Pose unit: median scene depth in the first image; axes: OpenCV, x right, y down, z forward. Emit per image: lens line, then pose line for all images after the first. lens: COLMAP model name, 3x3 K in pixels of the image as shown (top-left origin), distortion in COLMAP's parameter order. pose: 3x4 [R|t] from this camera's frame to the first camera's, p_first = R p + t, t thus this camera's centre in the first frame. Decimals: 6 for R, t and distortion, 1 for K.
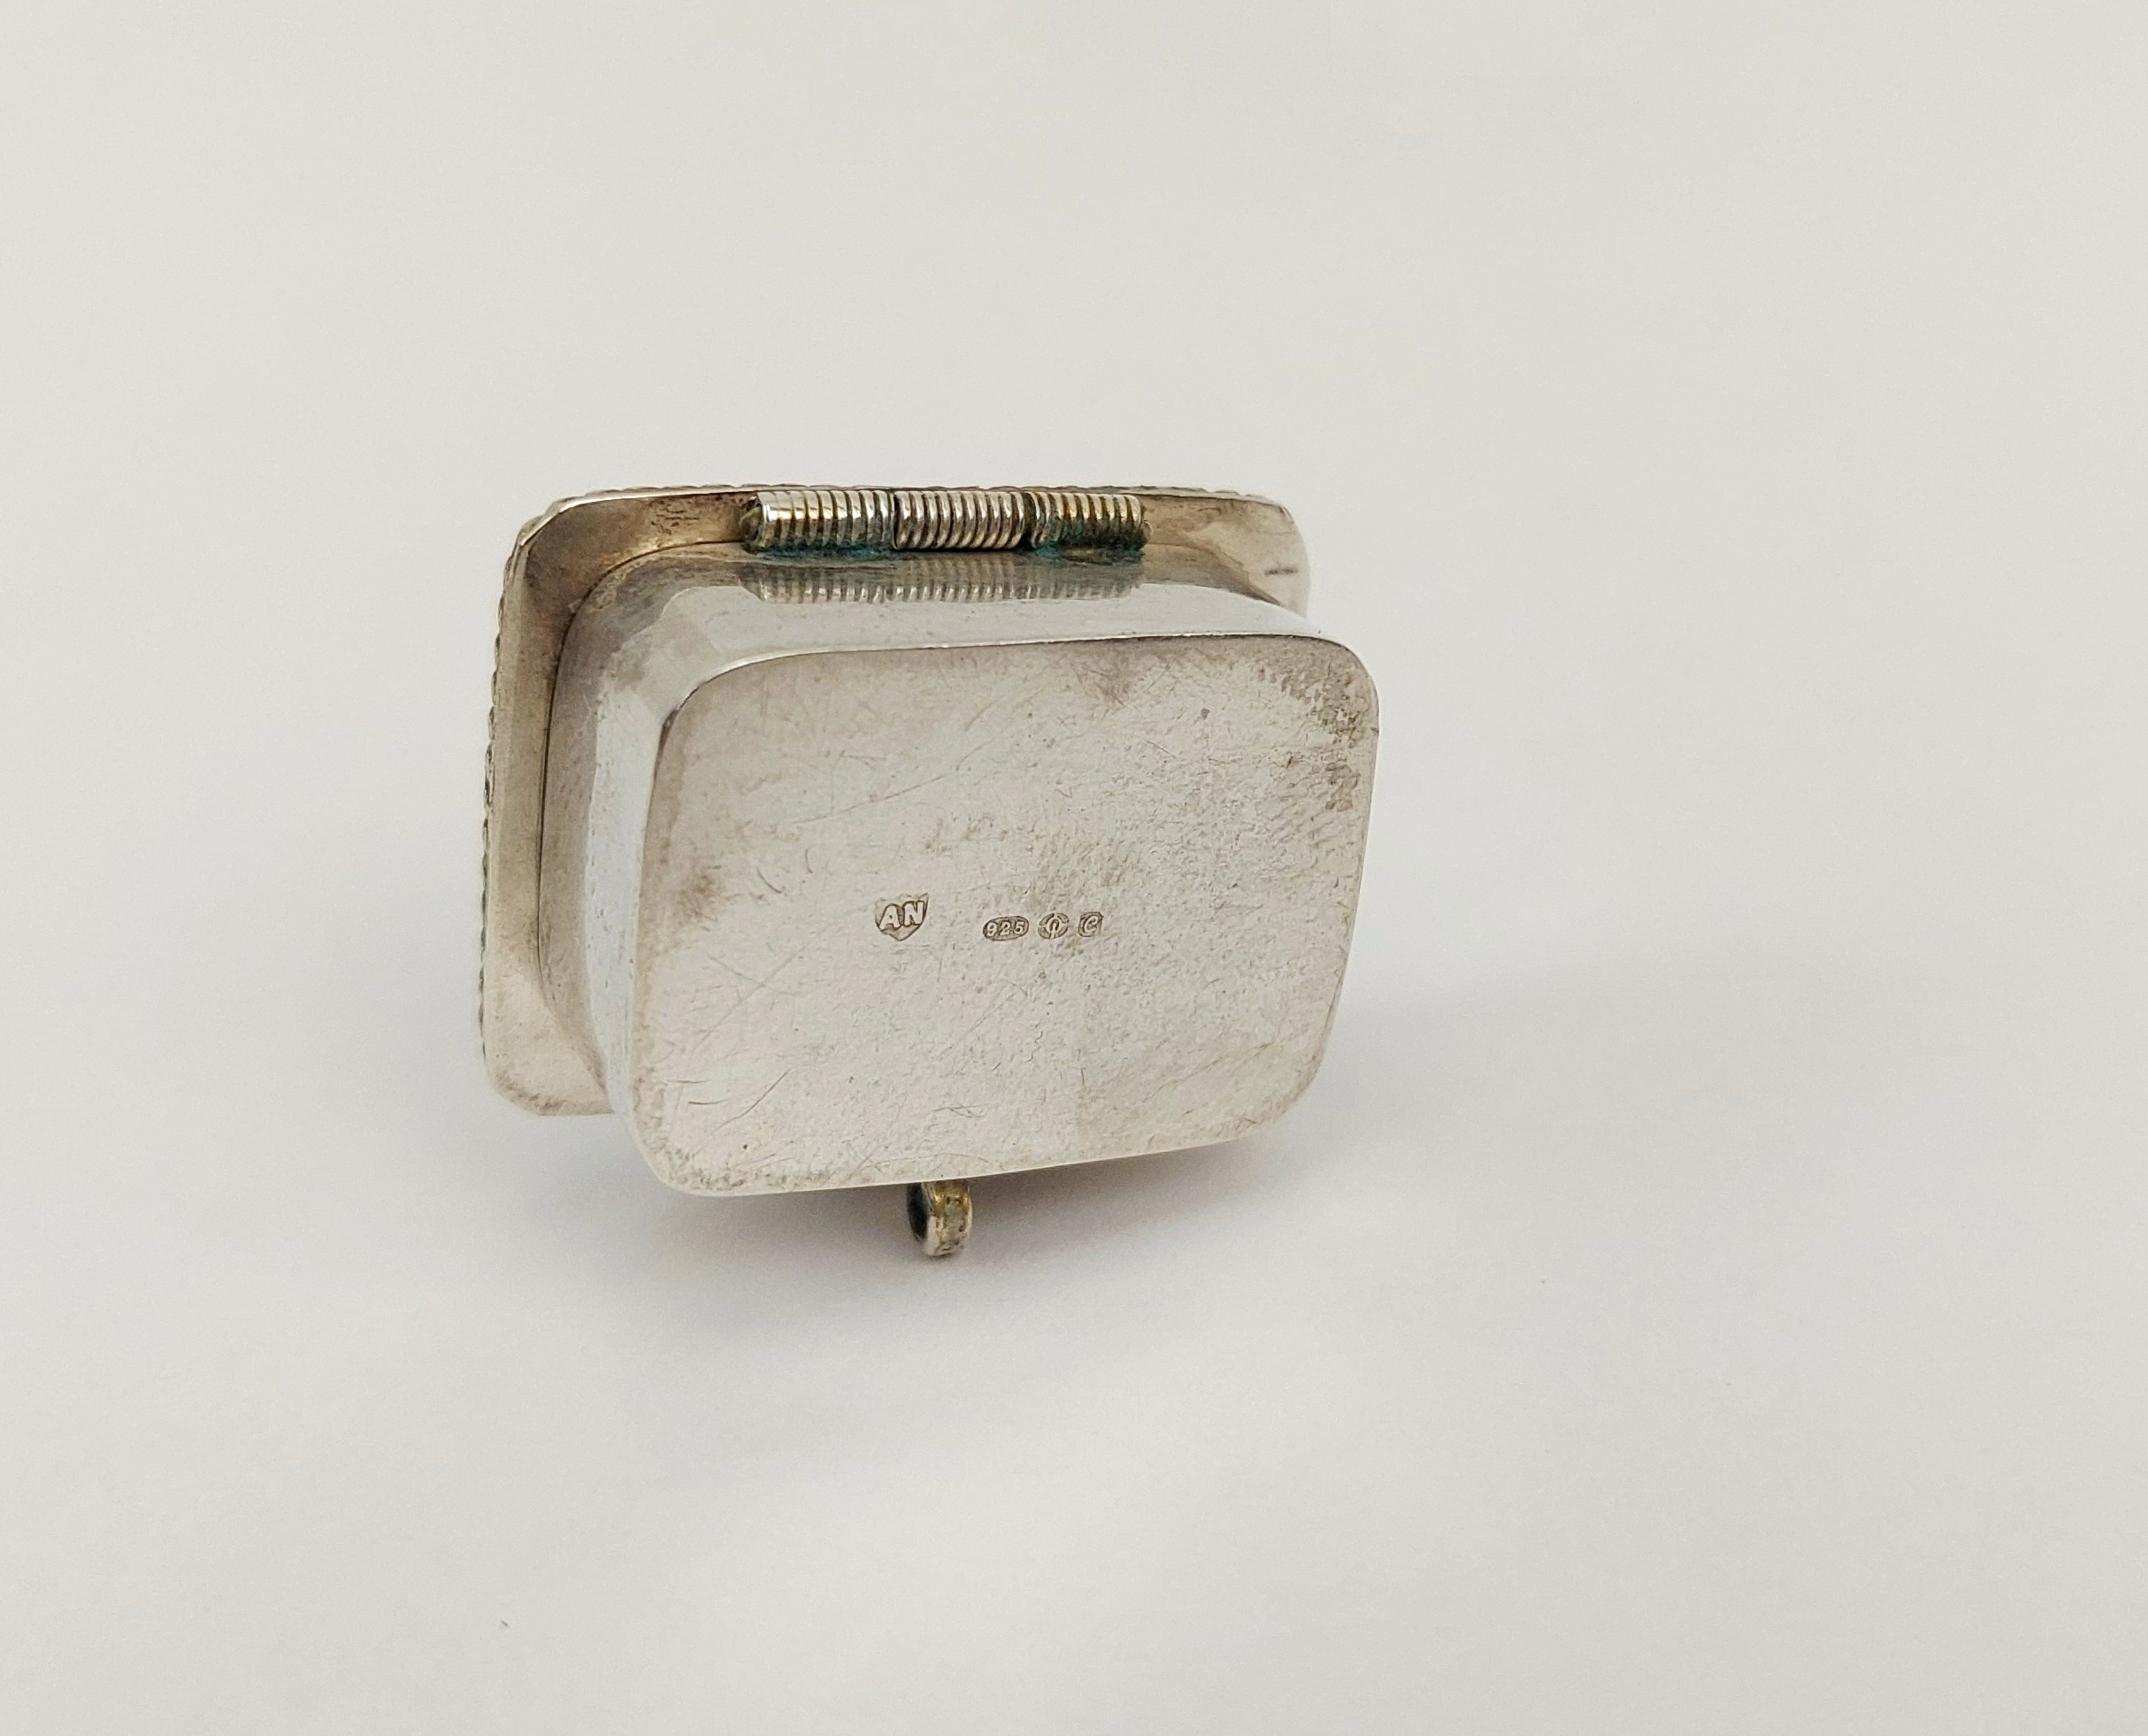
lens RADIAL K [[1697.4, 0, 1074.6], [0, 1697.4, 868.3], [0, 0, 1]] dist [0.002060, 0.005516]
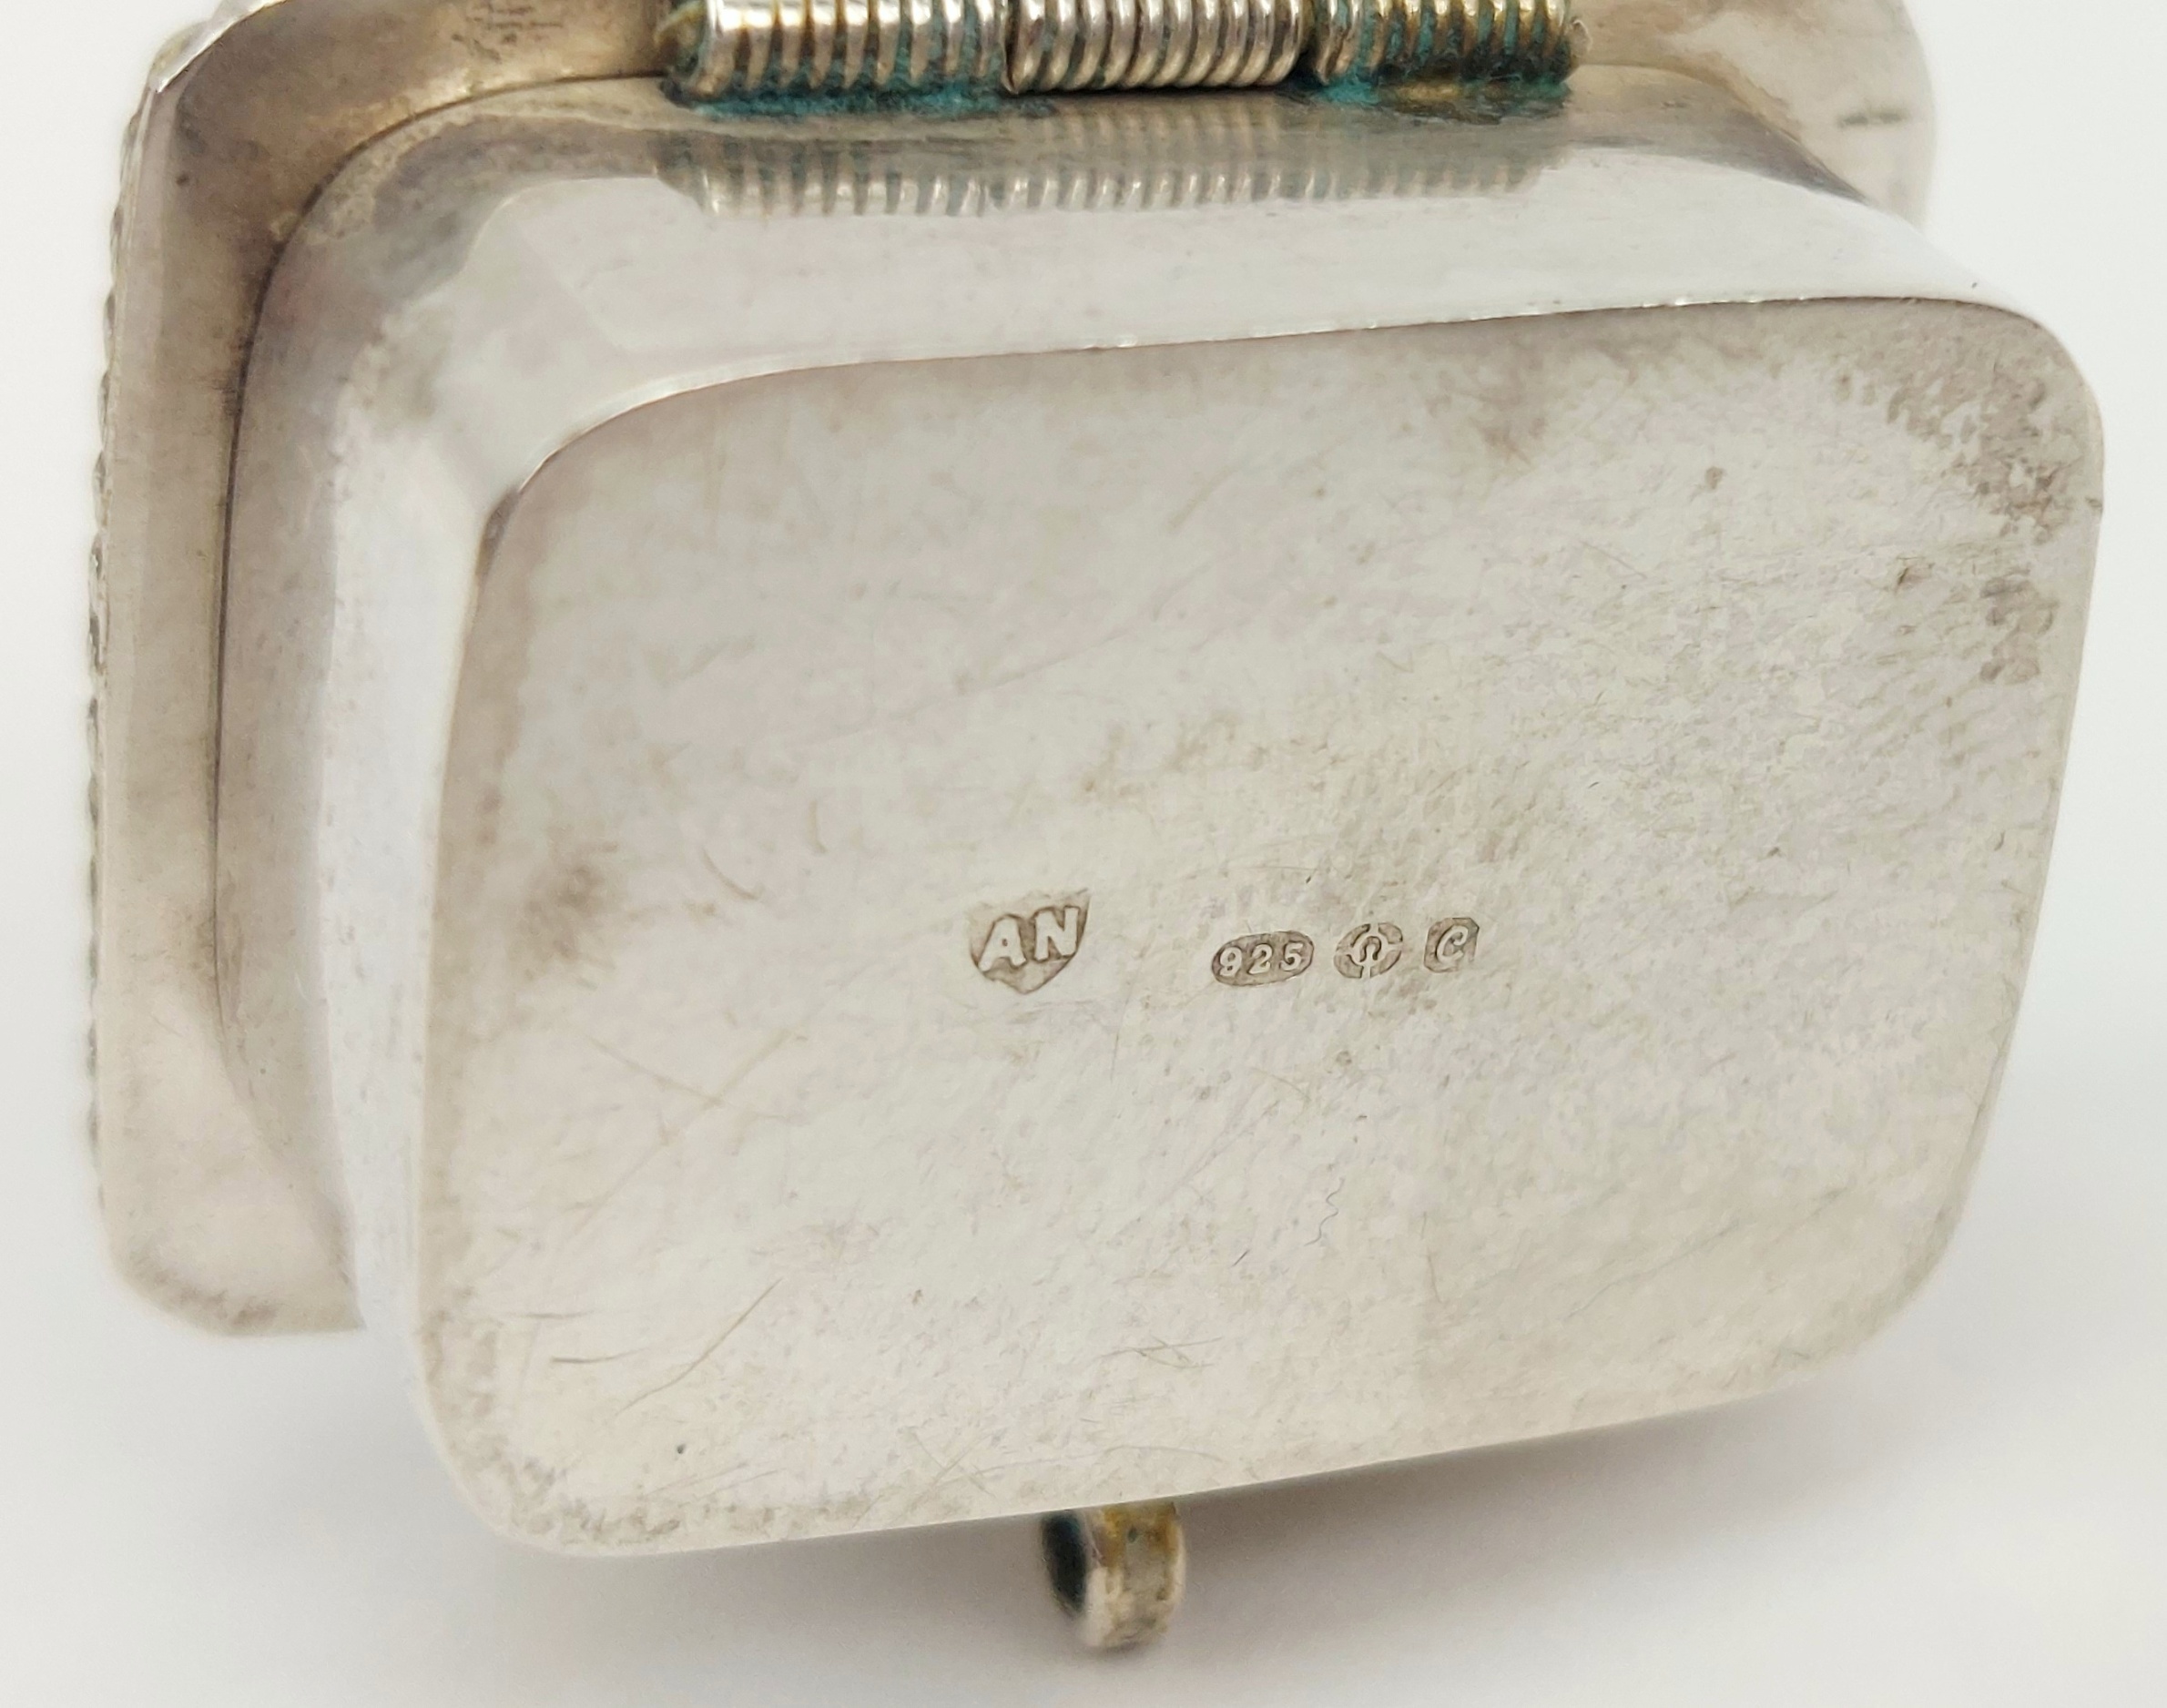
lens RADIAL K [[1878.7, 0, 1083.5], [0, 1878.7, 841.9], [0, 0, 1]] dist [0.028414, -0.012660]
pose [[0.992360, -0.026869, 0.120418, -0.150850], [0.028672, 0.999501, -0.013272, 0.008671], [-0.120001, 0.016623, 0.992635, 0.500507]]
